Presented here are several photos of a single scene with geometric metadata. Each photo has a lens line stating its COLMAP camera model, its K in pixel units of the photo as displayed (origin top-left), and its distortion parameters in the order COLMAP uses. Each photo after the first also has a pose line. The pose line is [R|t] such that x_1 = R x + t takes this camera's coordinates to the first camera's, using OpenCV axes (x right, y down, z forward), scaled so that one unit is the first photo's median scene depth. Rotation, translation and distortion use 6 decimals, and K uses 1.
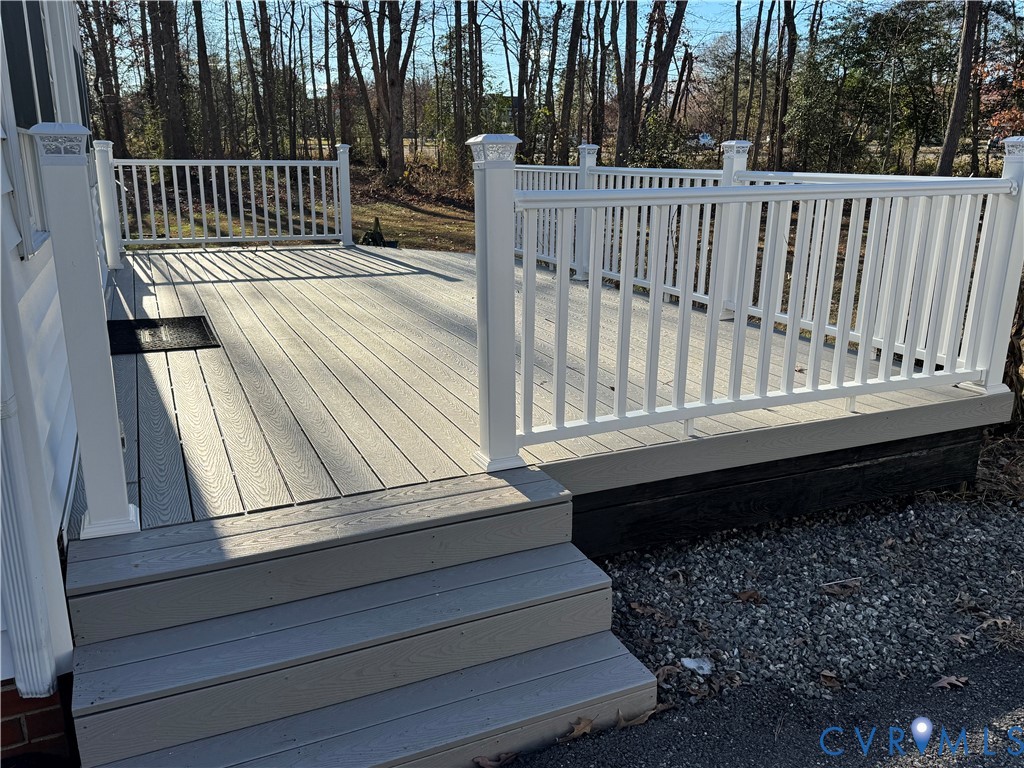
lens RADIAL K [[852.2, 0, 513.4], [0, 852.2, 394.5], [0, 0, 1]] dist [0.072958, -0.095377]
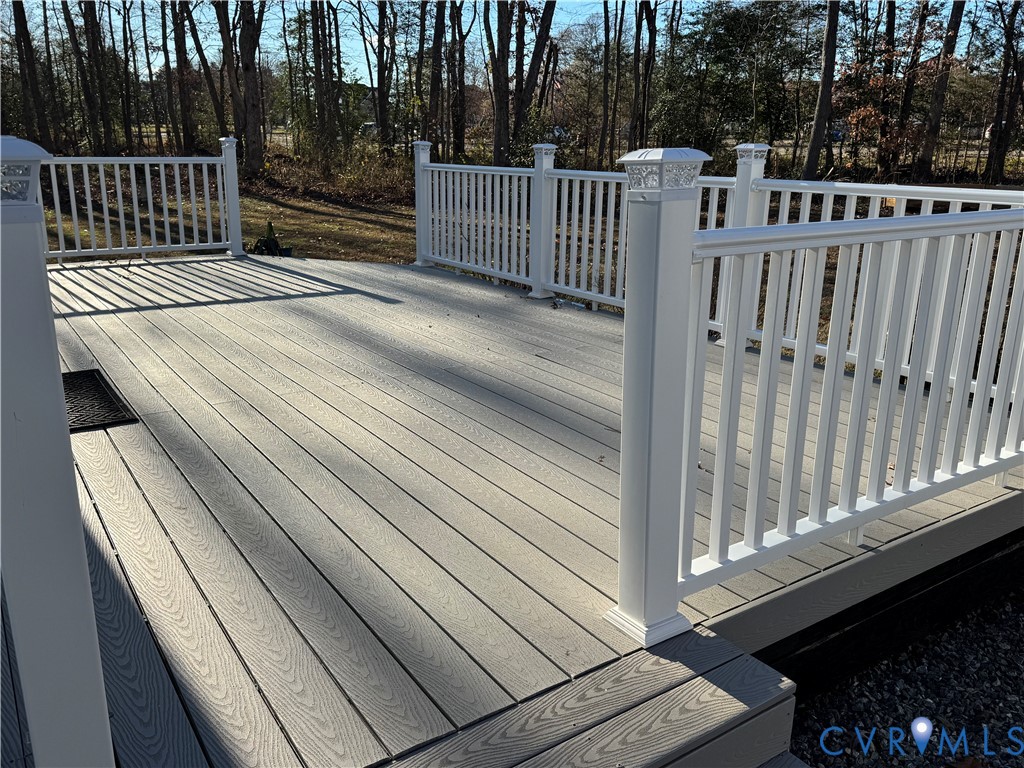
lens RADIAL K [[852.2, 0, 506.2], [0, 852.2, 374.2], [0, 0, 1]] dist [0.072958, -0.095377]
pose [[0.985010, -0.038703, 0.168097, -0.083399], [0.040369, 0.999164, -0.006502, -0.042205], [-0.167704, 0.013191, 0.985749, 0.120897]]
